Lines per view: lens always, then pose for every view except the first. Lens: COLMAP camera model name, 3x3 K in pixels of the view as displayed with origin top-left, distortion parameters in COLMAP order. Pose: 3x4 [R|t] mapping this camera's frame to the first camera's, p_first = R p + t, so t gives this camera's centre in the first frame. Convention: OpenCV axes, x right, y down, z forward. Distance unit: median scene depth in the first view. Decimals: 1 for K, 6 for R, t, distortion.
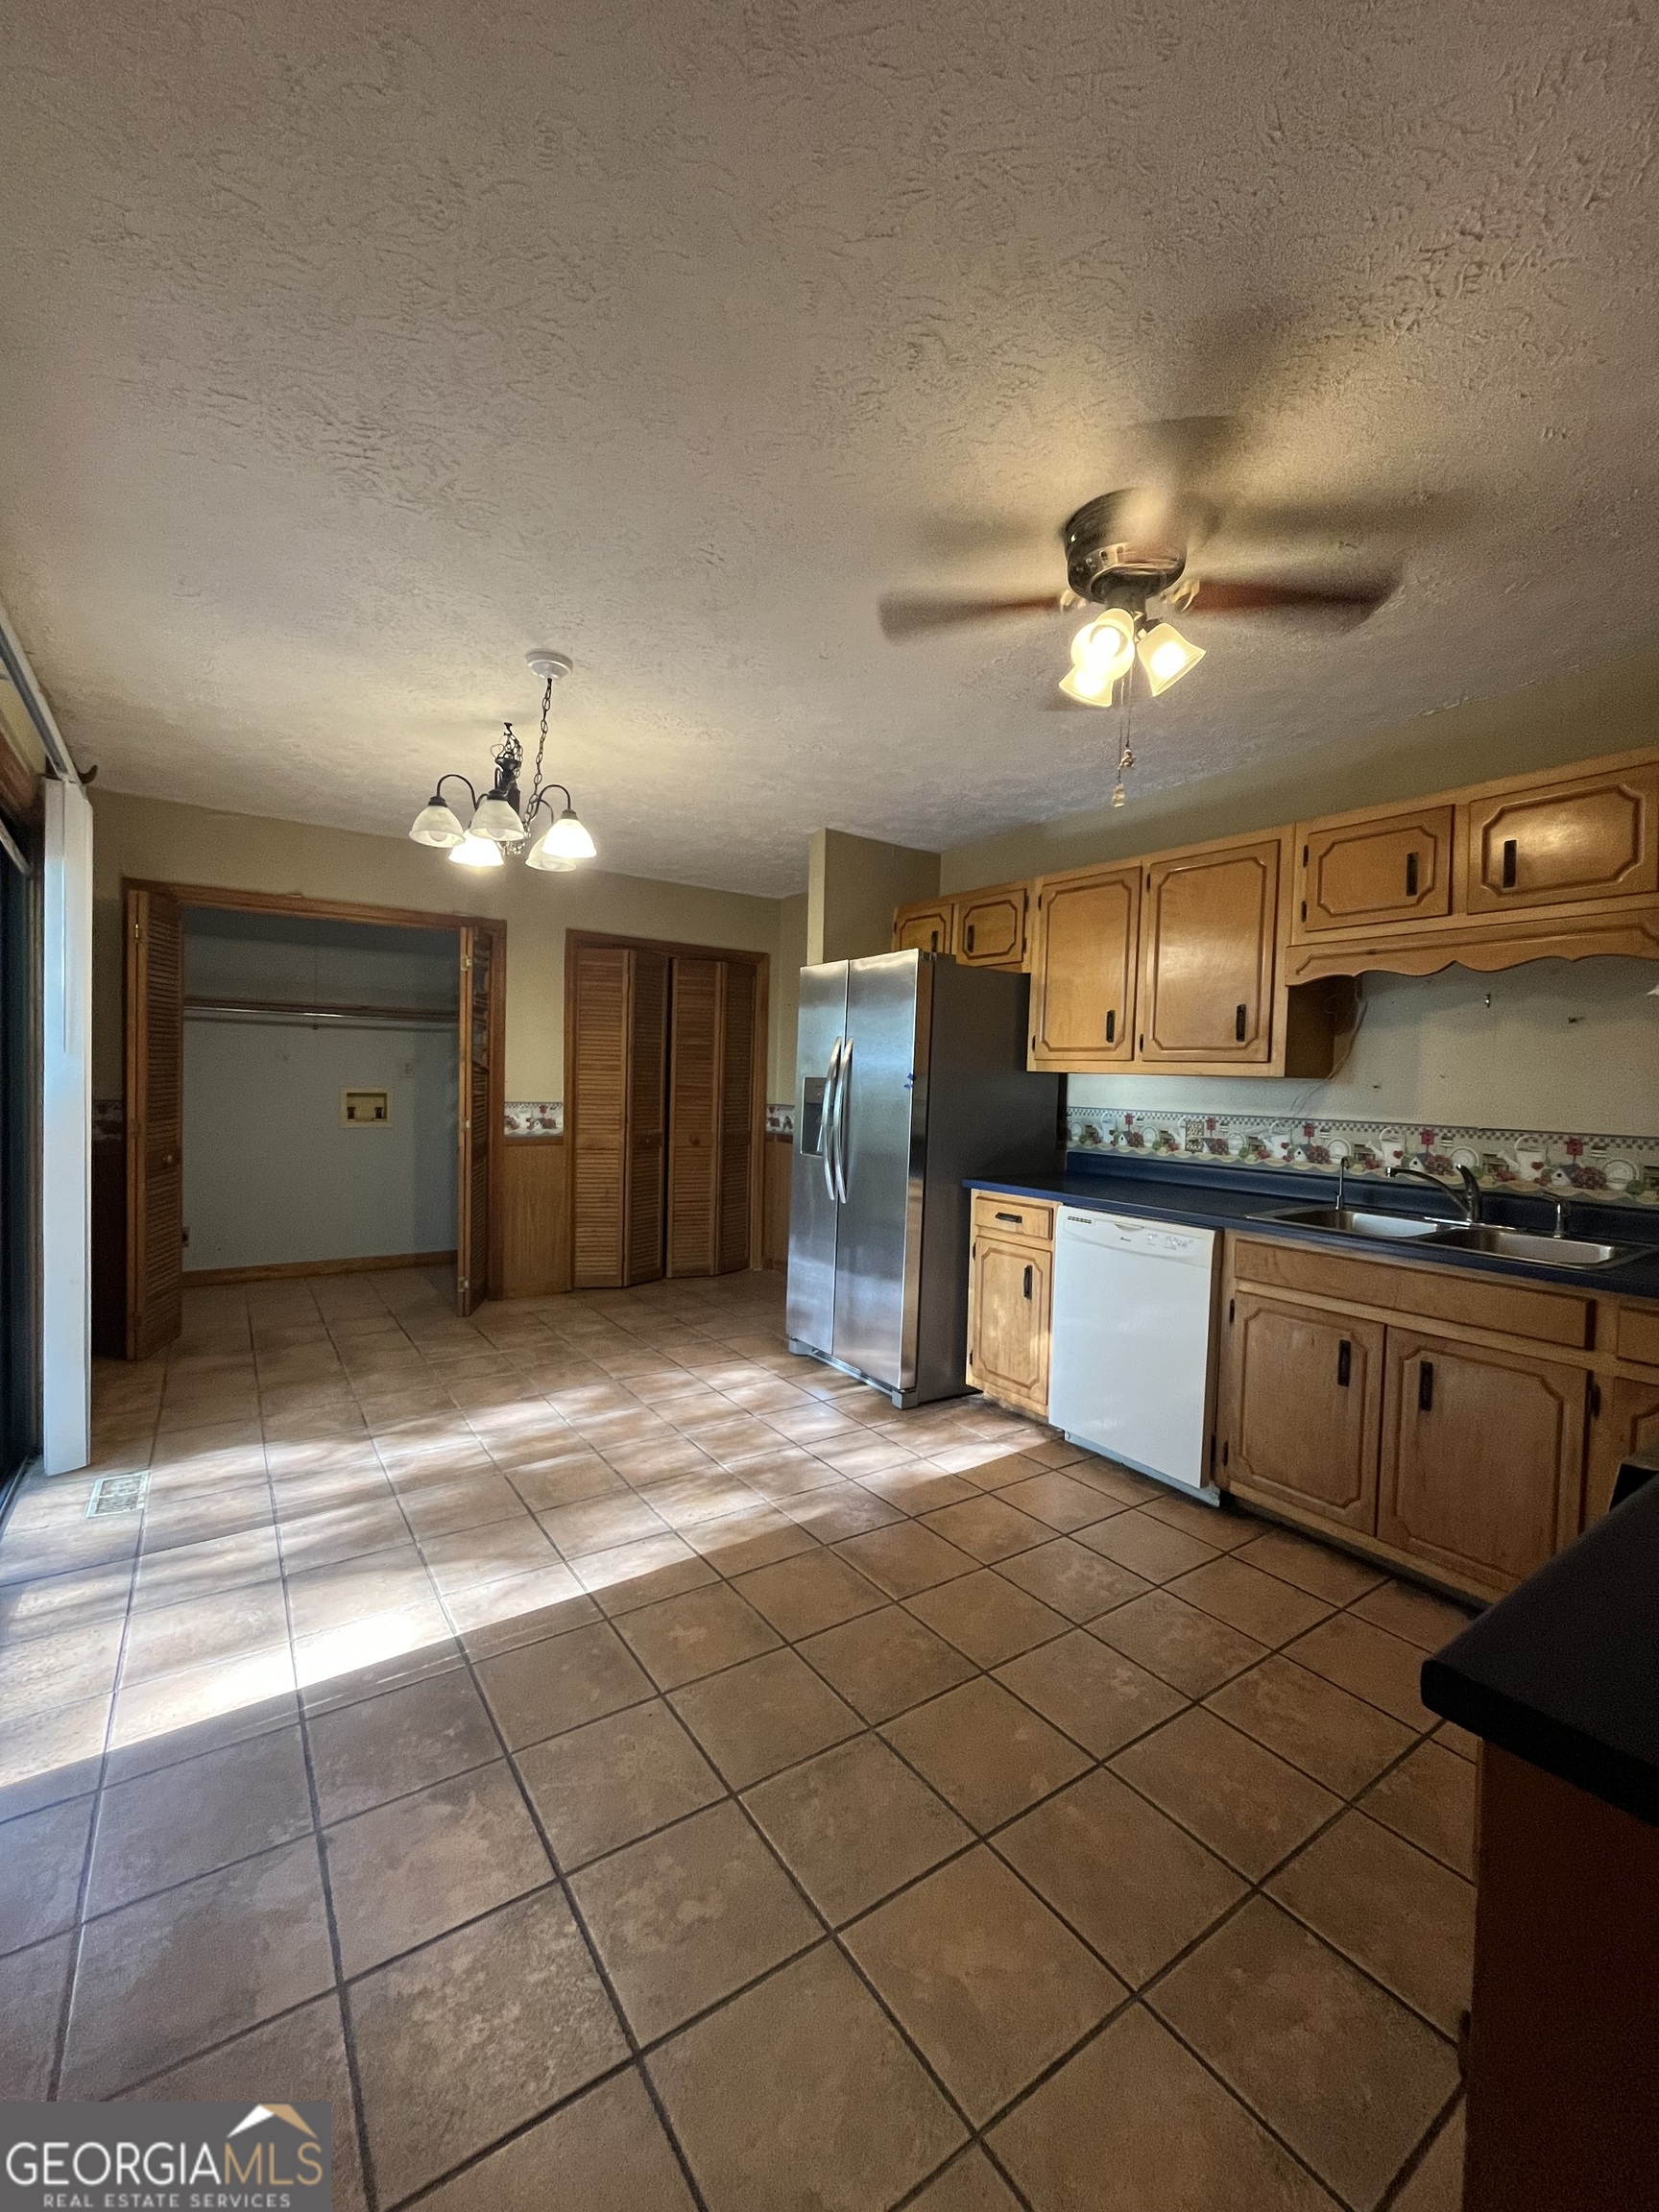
lens RADIAL K [[897.8, 0, 832.3], [0, 897.8, 1105.5], [0, 0, 1]] dist [0.002350, 0.000227]
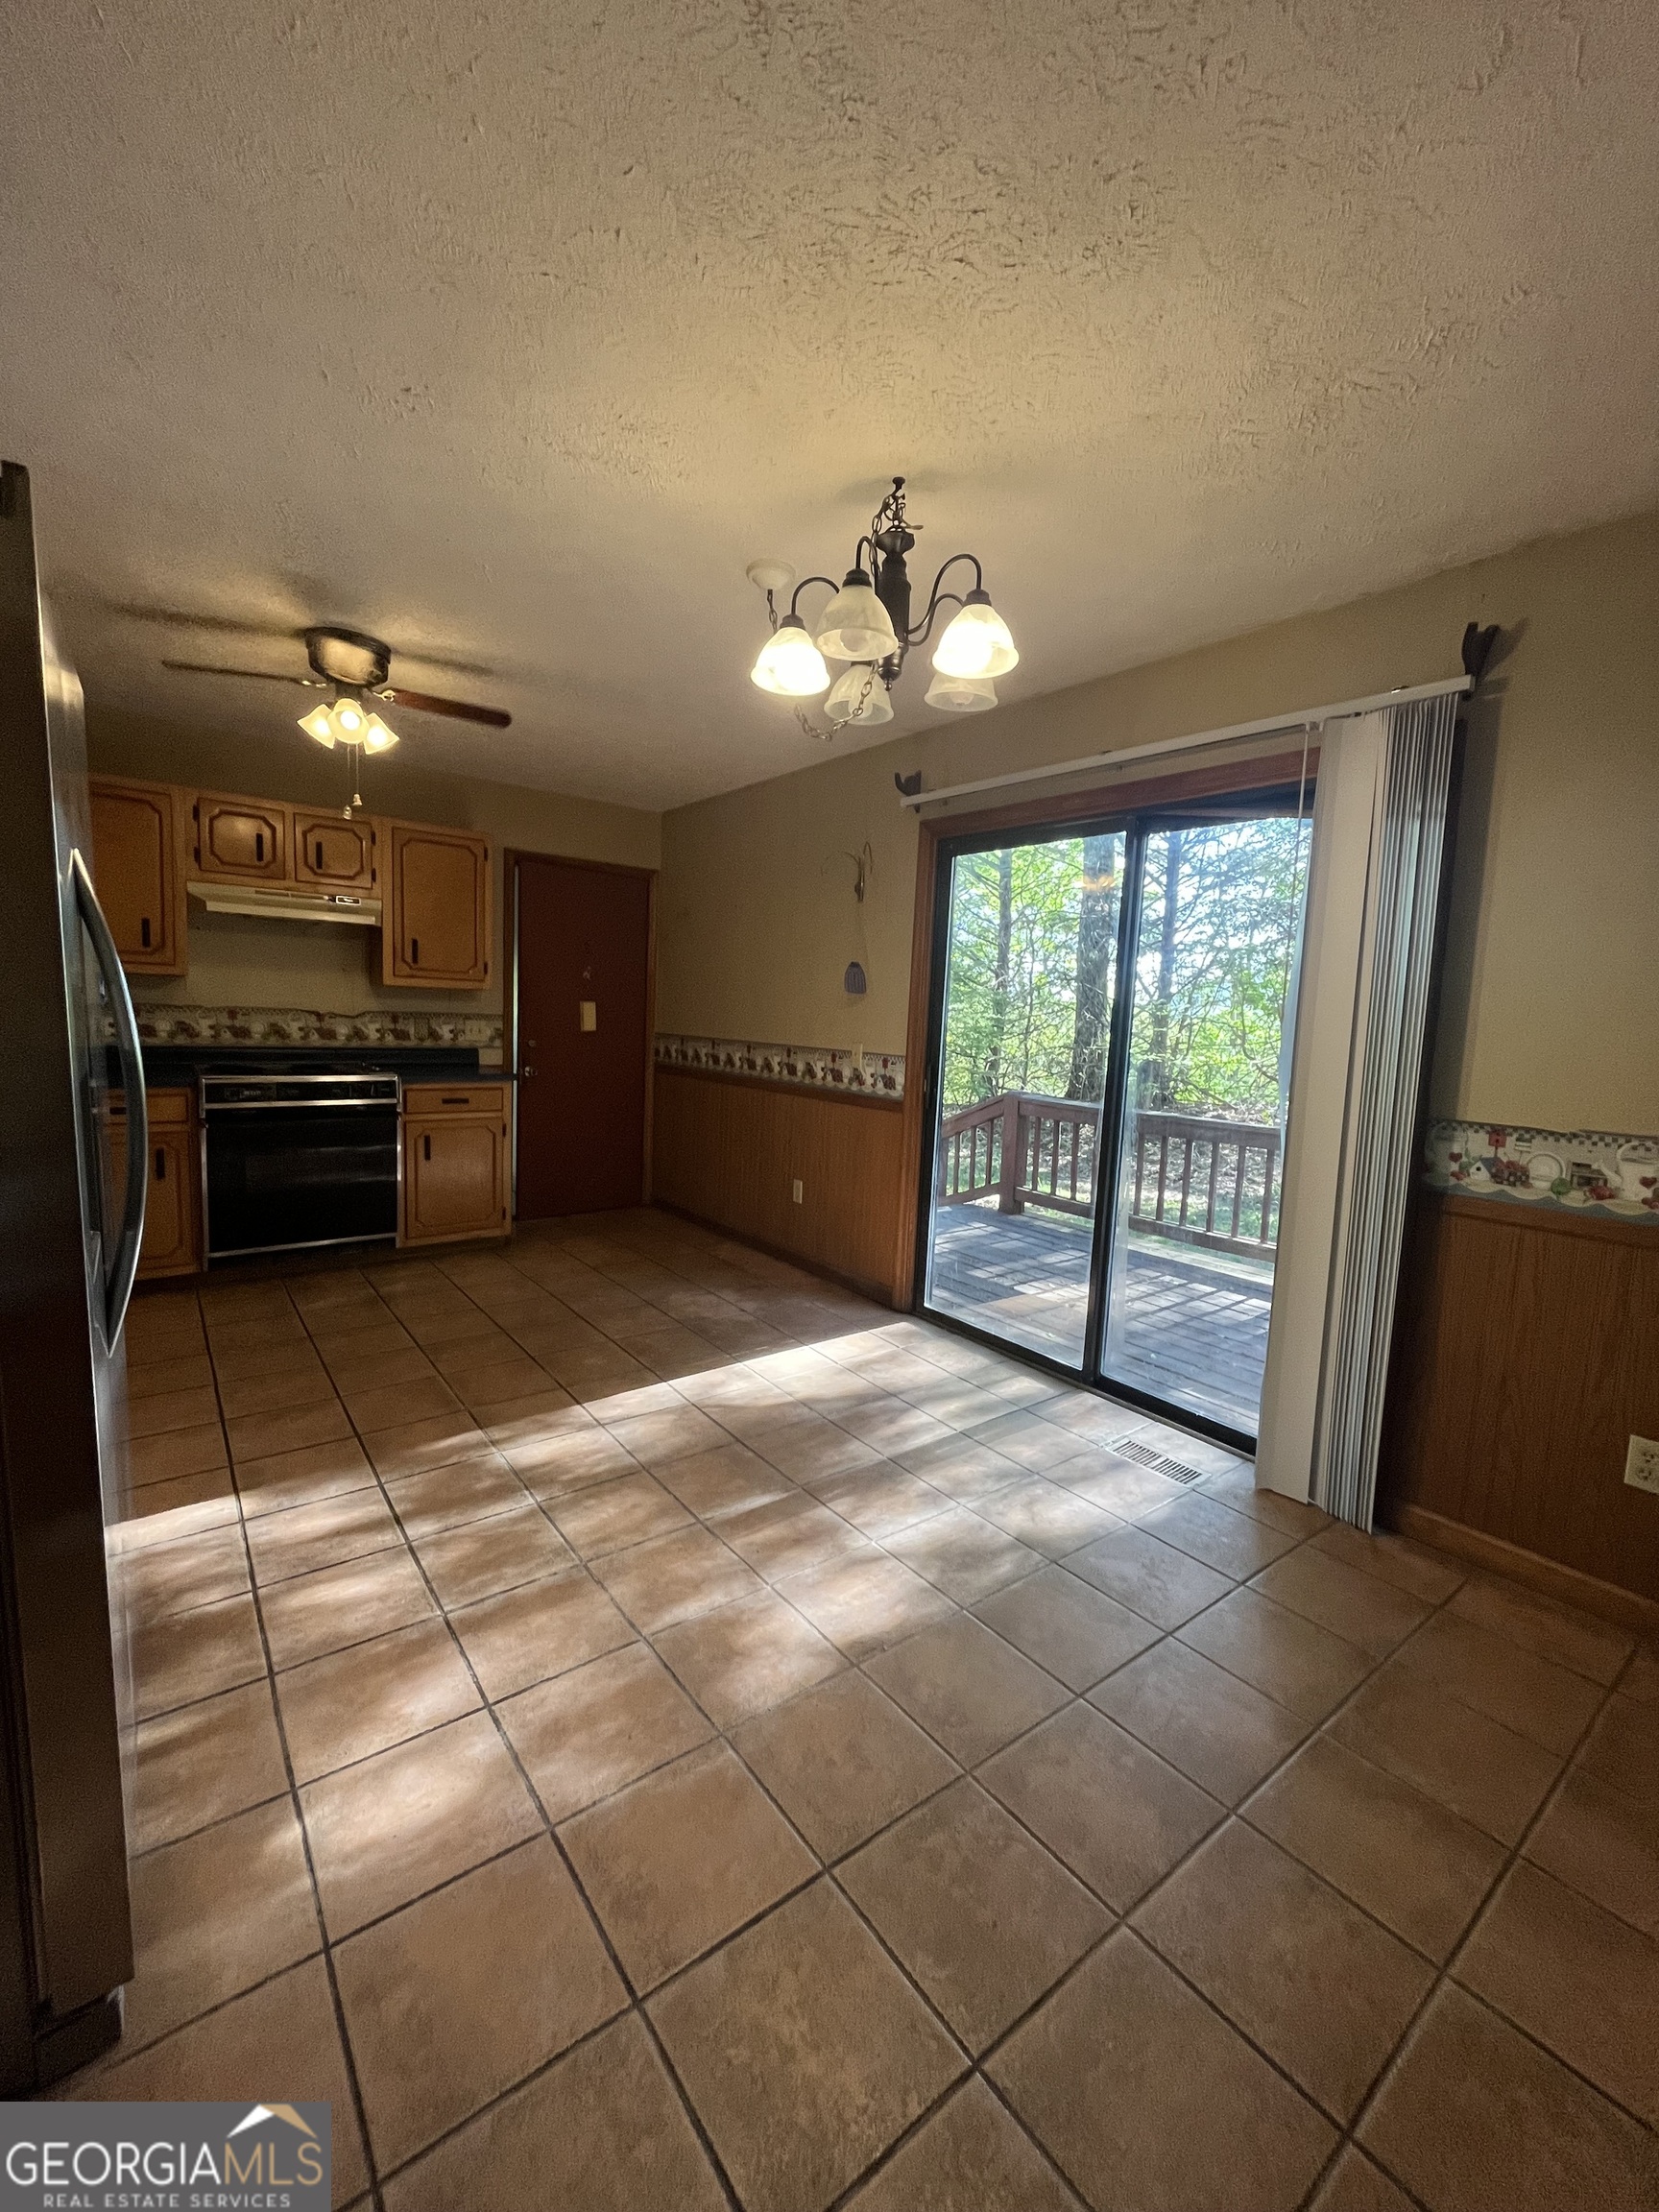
lens RADIAL K [[897.8, 0, 827.2], [0, 897.8, 1105.3], [0, 0, 1]] dist [0.002350, 0.000227]
pose [[-0.996694, -0.062201, -0.052267, -0.334571], [-0.068717, 0.988612, 0.133883, -0.068682], [0.043345, 0.137032, -0.989618, 1.844403]]
